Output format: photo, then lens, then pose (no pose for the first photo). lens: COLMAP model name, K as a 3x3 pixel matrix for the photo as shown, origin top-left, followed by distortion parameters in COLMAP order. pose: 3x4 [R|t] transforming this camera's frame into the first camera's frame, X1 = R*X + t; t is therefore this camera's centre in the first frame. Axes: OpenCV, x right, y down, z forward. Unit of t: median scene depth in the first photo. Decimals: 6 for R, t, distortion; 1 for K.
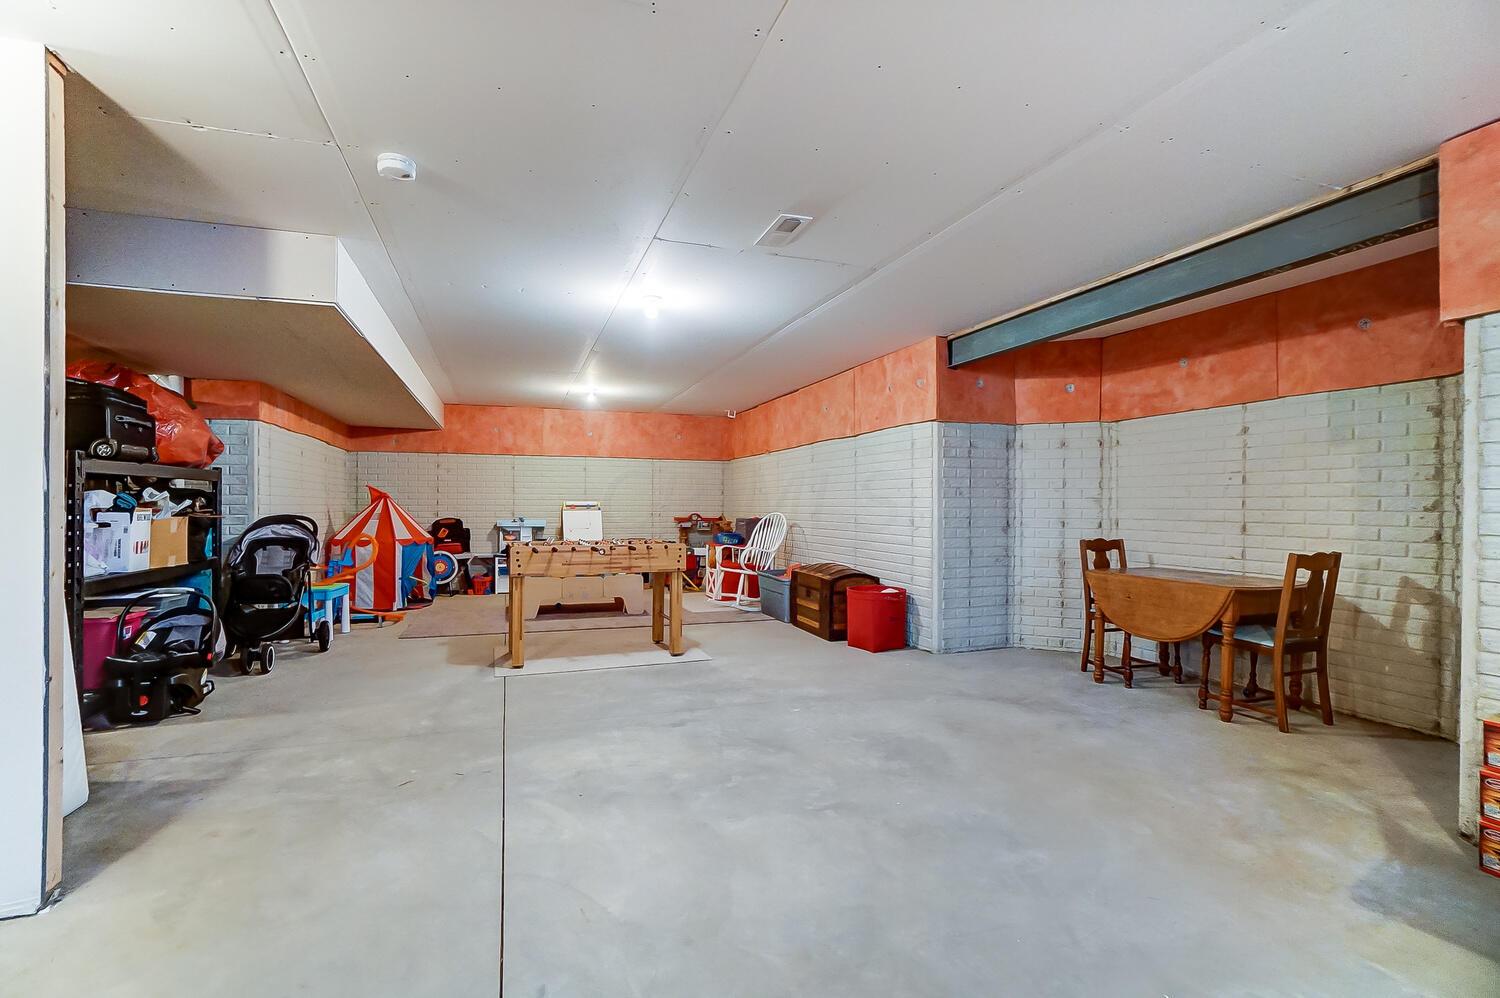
lens RADIAL K [[658.2, 0, 750.0], [0, 658.2, 499.0], [0, 0, 1]] dist [-0.064805, 0.020657]
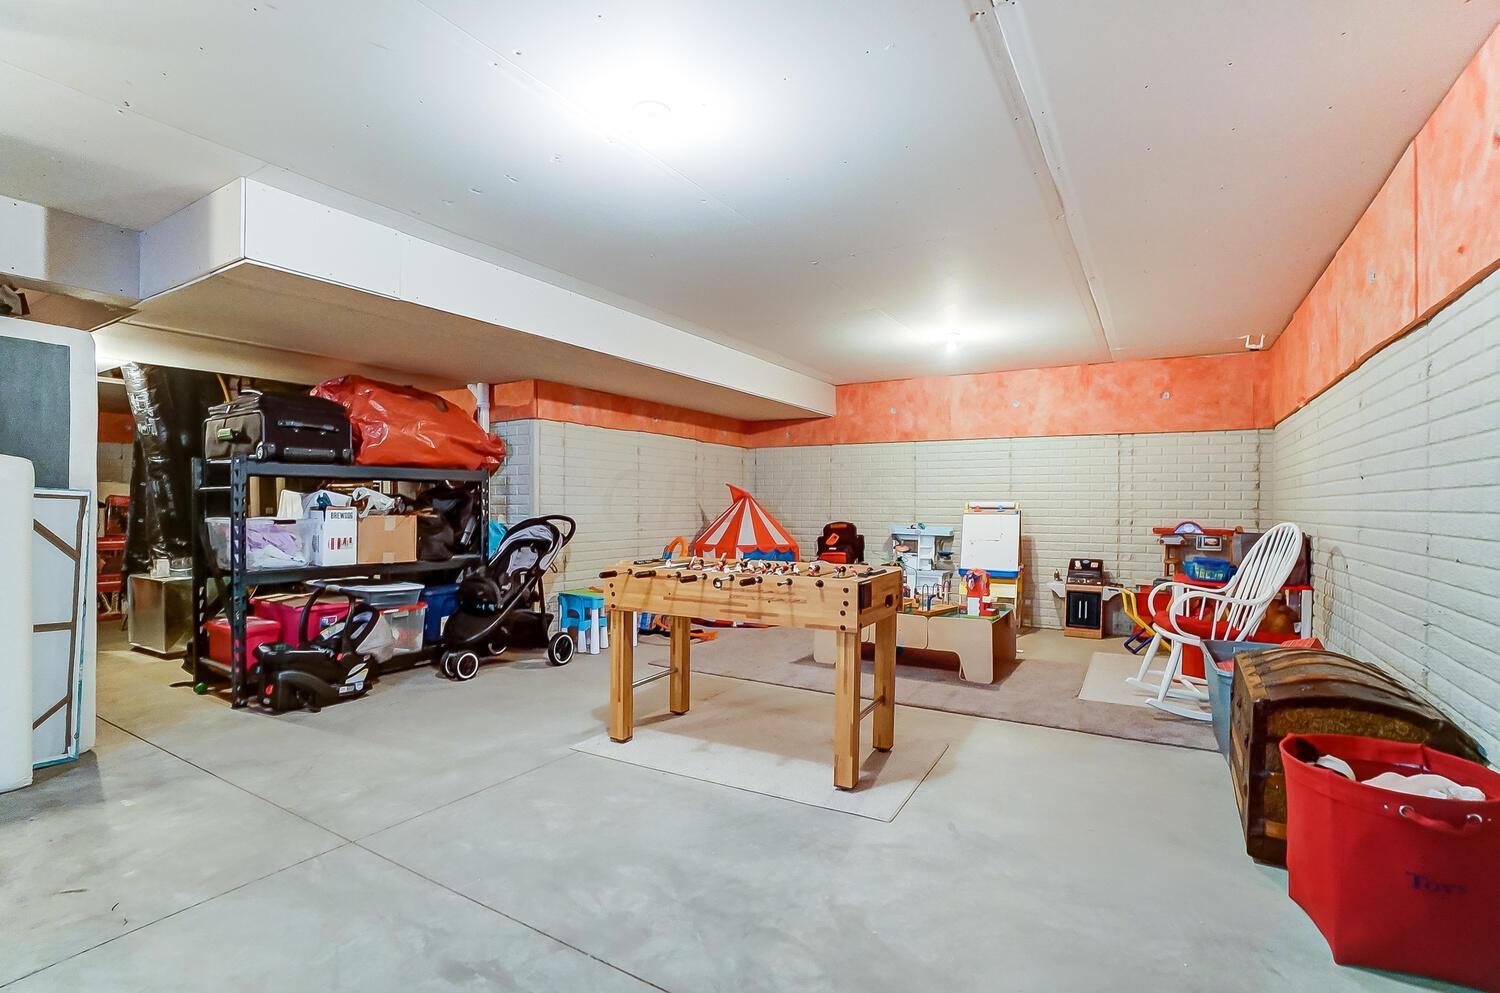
lens RADIAL K [[701.7, 0, 750.0], [0, 701.7, 496.5], [0, 0, 1]] dist [-0.067663, 0.027179]
pose [[0.630187, -0.008520, -0.776396, 0.169840], [0.003058, 0.999959, -0.008492, 0.004214], [0.776437, 0.002977, 0.630188, 0.362749]]
